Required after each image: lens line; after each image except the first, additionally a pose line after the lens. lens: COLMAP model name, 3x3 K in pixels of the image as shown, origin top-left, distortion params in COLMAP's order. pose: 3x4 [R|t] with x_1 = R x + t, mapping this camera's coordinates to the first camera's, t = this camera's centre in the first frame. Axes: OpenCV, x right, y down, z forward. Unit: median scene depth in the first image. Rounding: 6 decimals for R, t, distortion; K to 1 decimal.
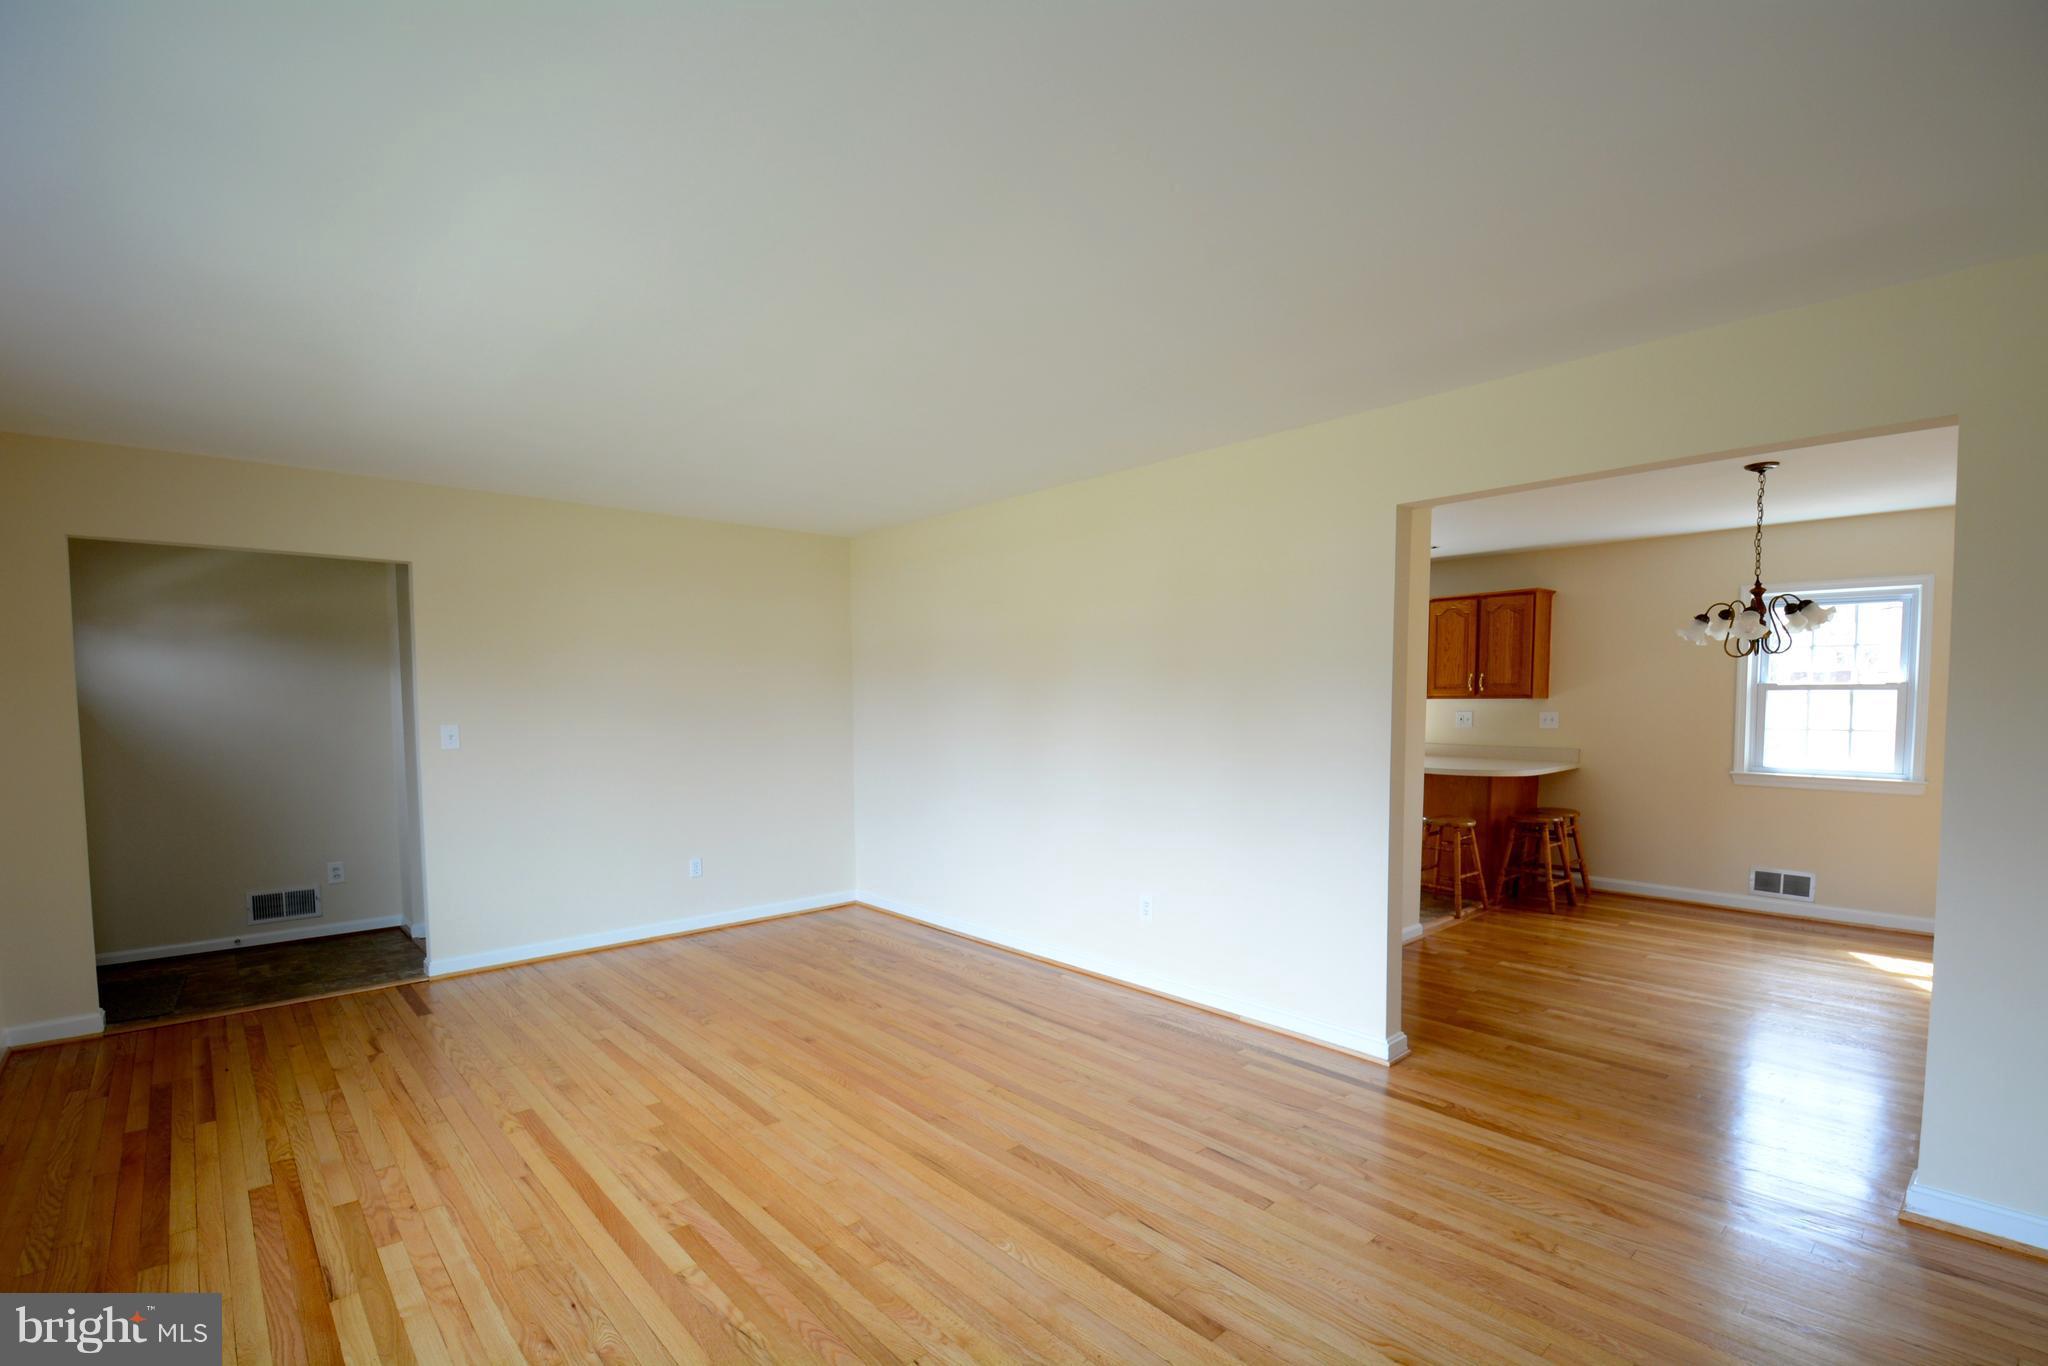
lens RADIAL K [[921.5, 0, 1048.4], [0, 921.5, 756.7], [0, 0, 1]] dist [0.020369, -0.026297]
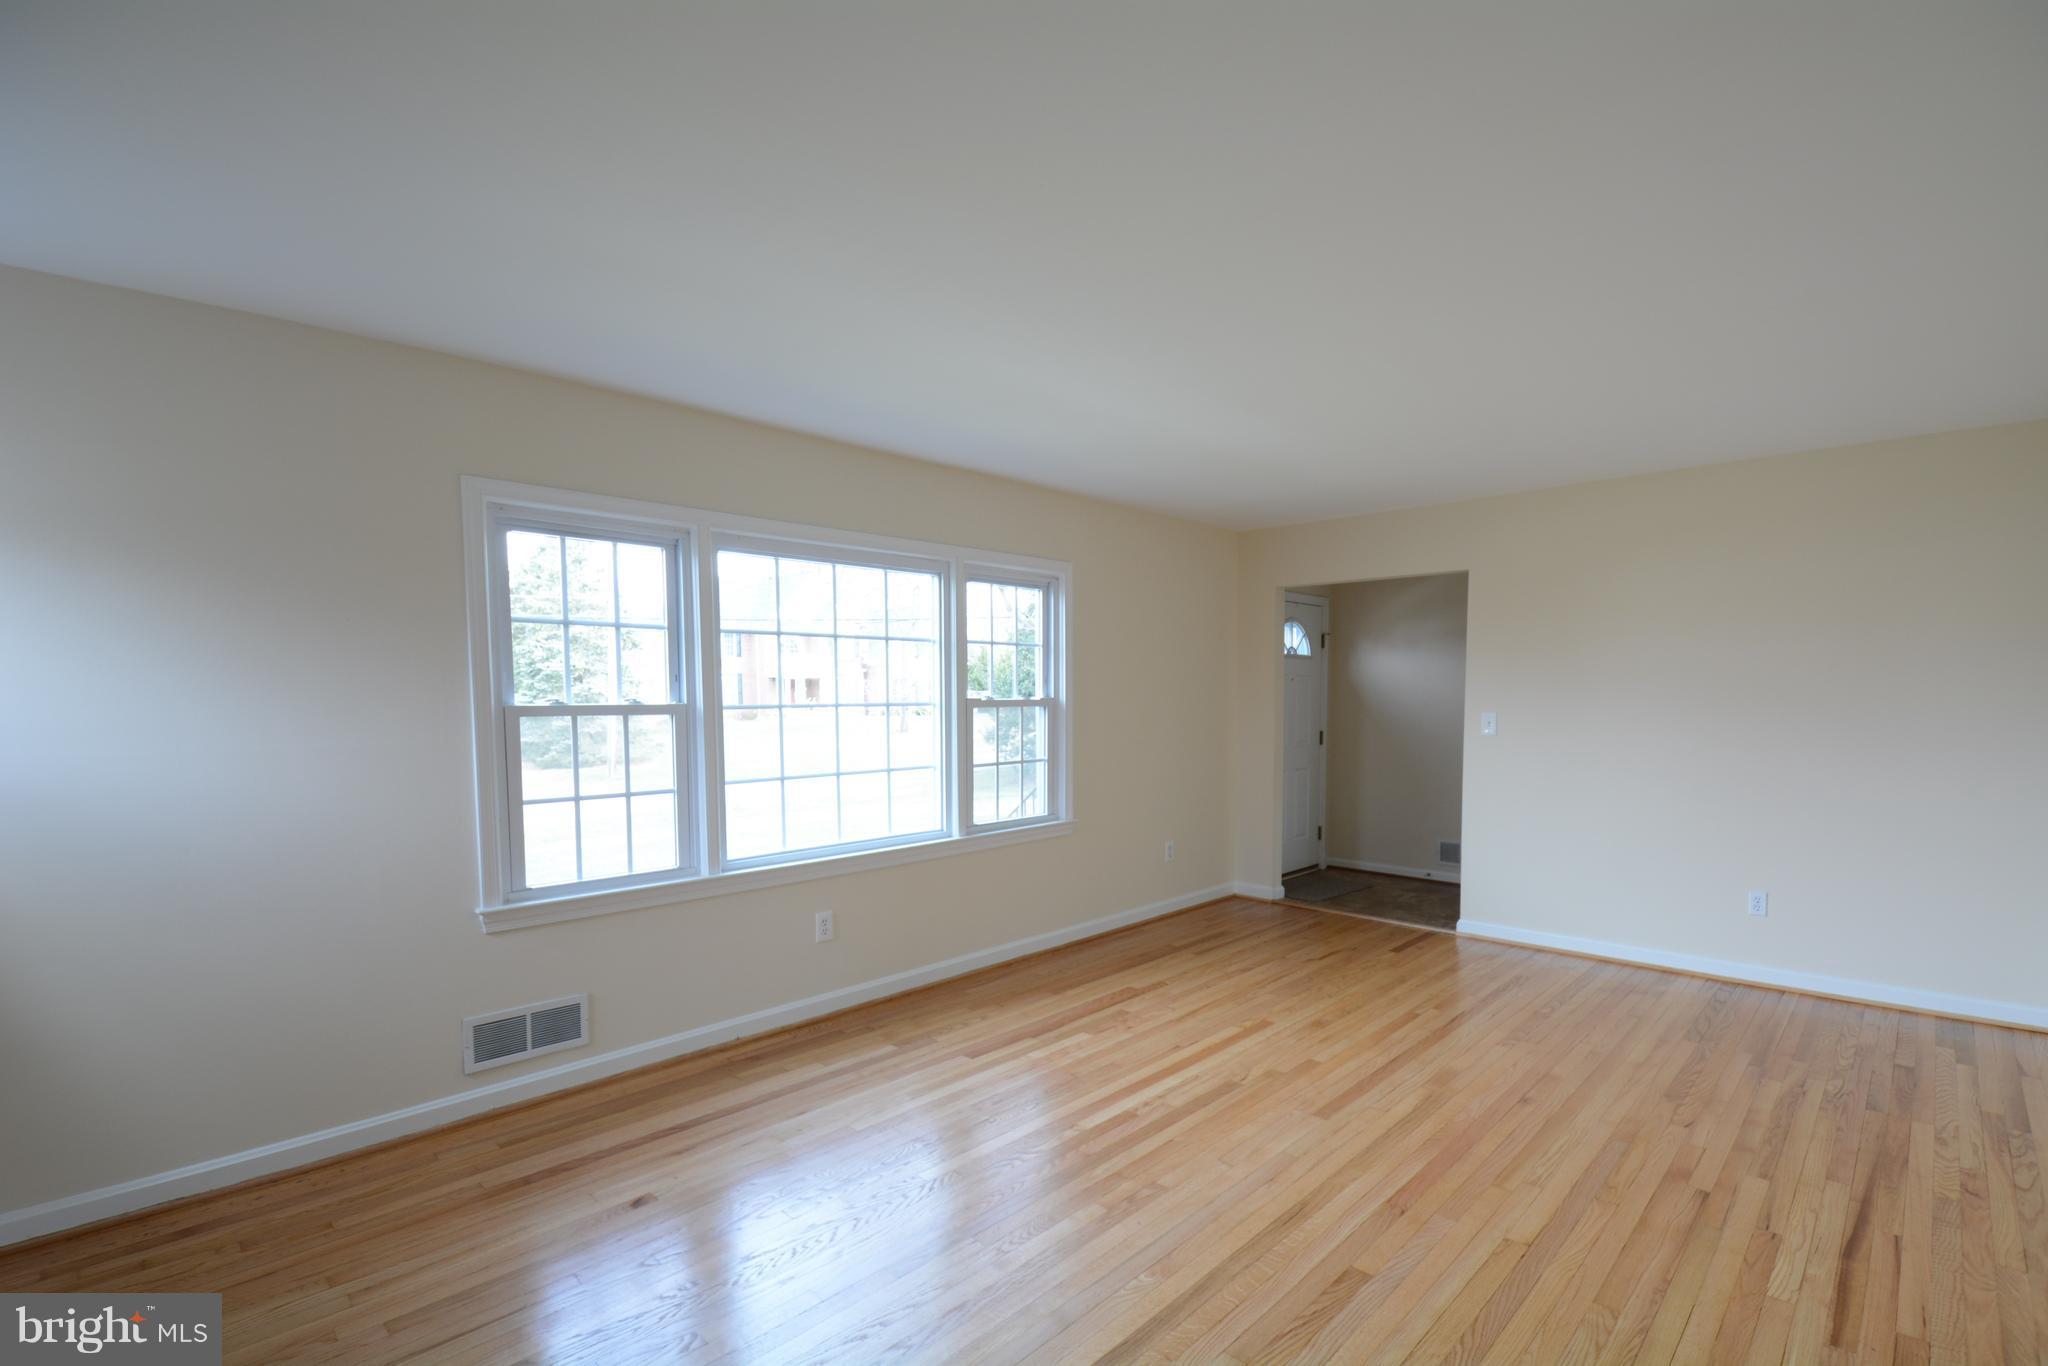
lens RADIAL K [[921.5, 0, 1048.4], [0, 921.5, 756.7], [0, 0, 1]] dist [0.020369, -0.026297]
pose [[0.052829, 0.070385, -0.996120, 0.358728], [-0.057666, 0.996063, 0.067323, -0.021510], [0.996937, 0.053886, 0.056680, 0.351516]]
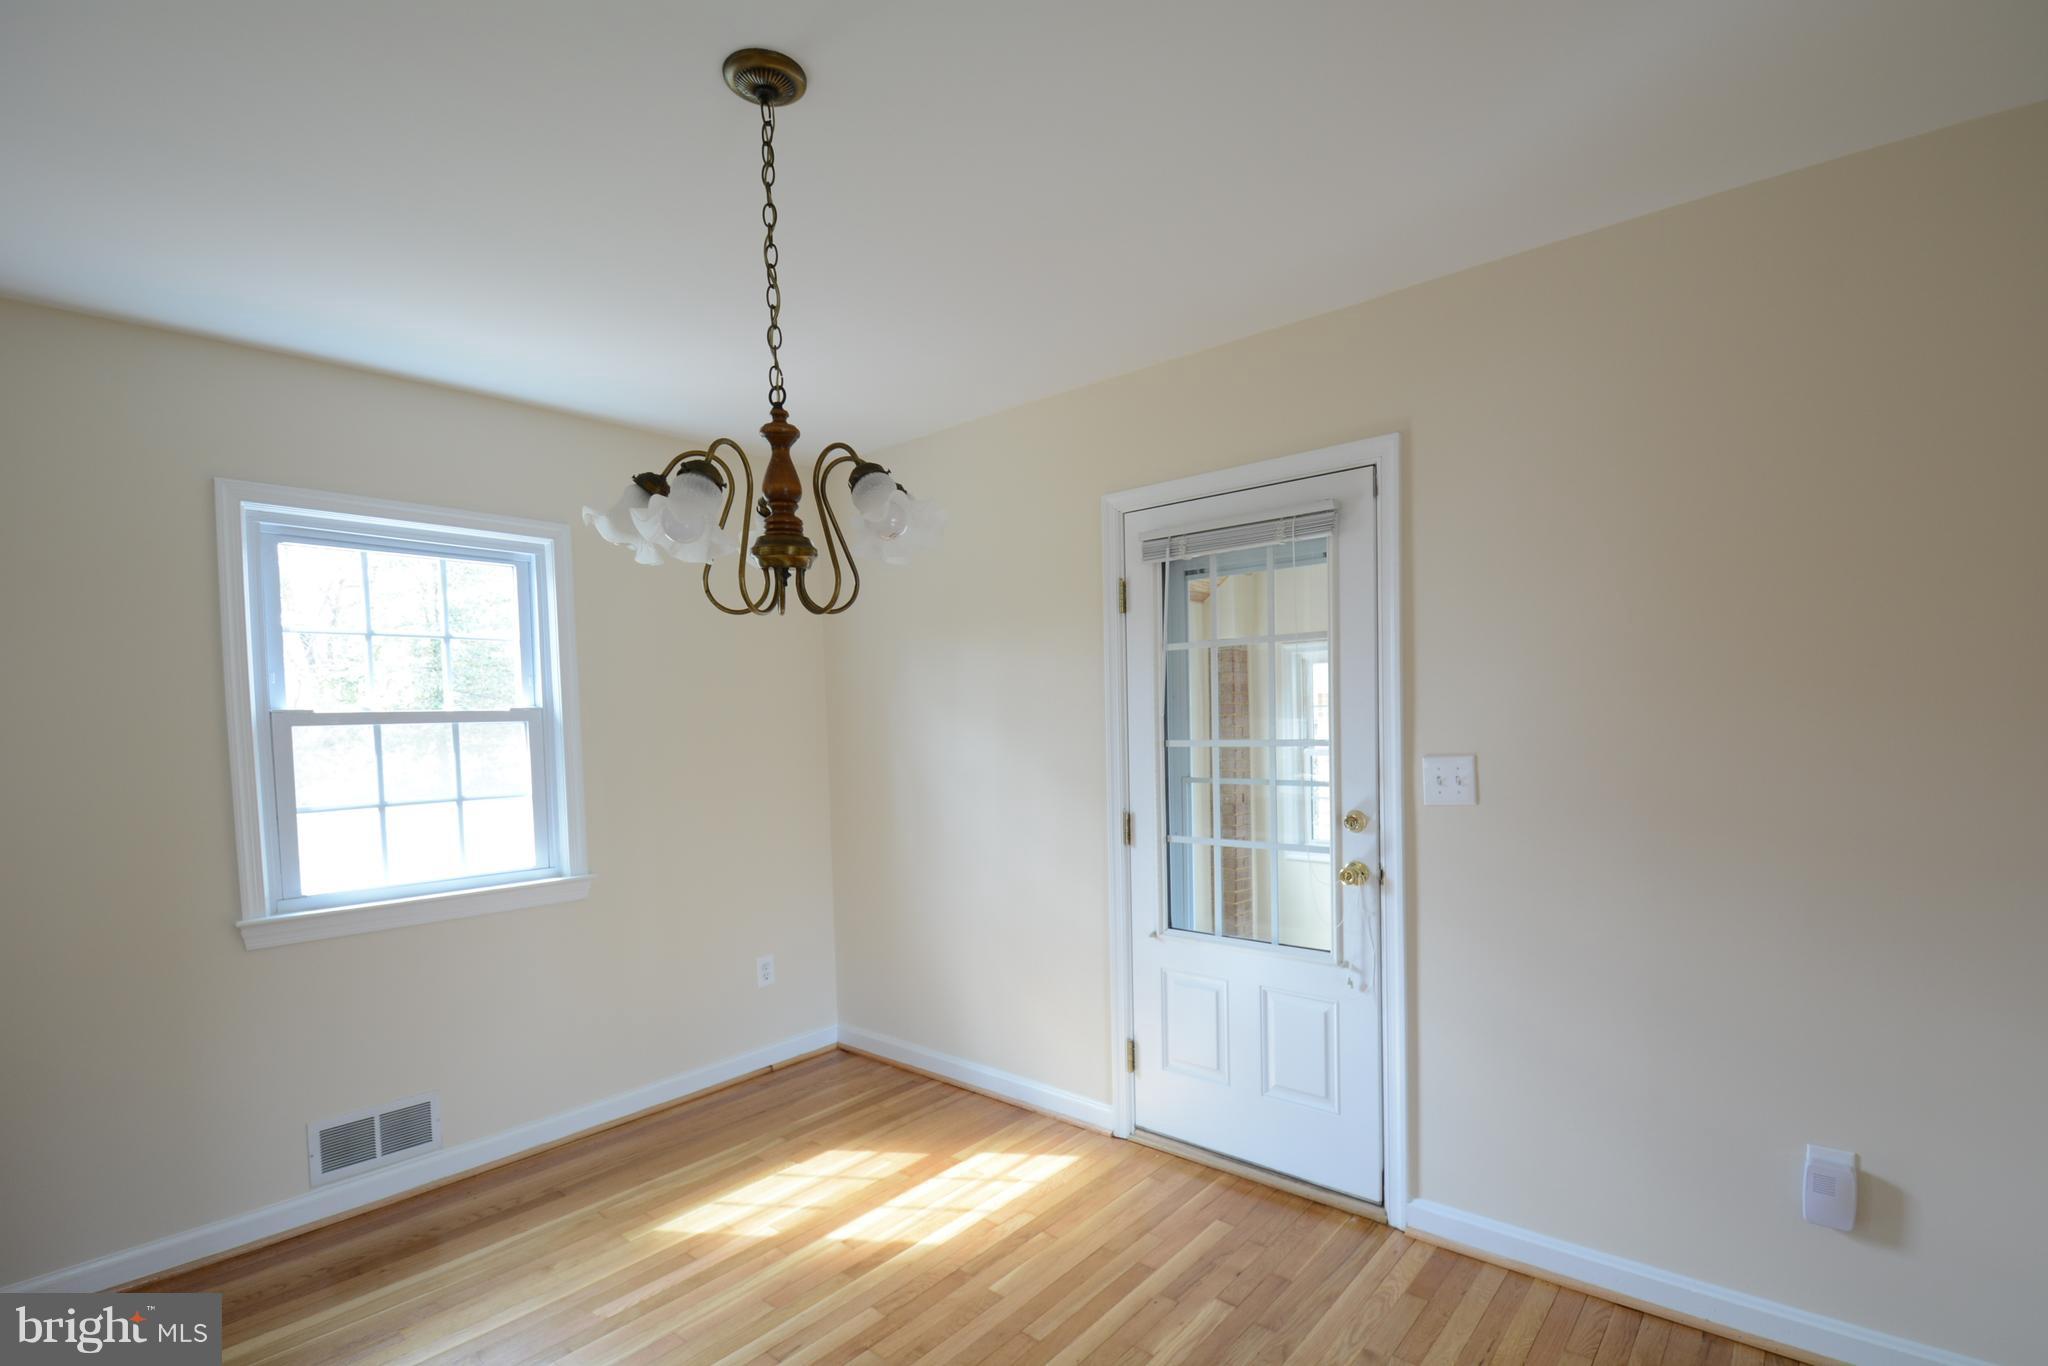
lens RADIAL K [[937.9, 0, 1048.3], [0, 937.9, 760.2], [0, 0, 1]] dist [0.018049, -0.021511]
pose [[-0.118193, -0.038518, 0.992243, 0.304309], [0.089567, 0.994761, 0.049285, -0.048022], [-0.988943, 0.094697, -0.114124, 0.741194]]
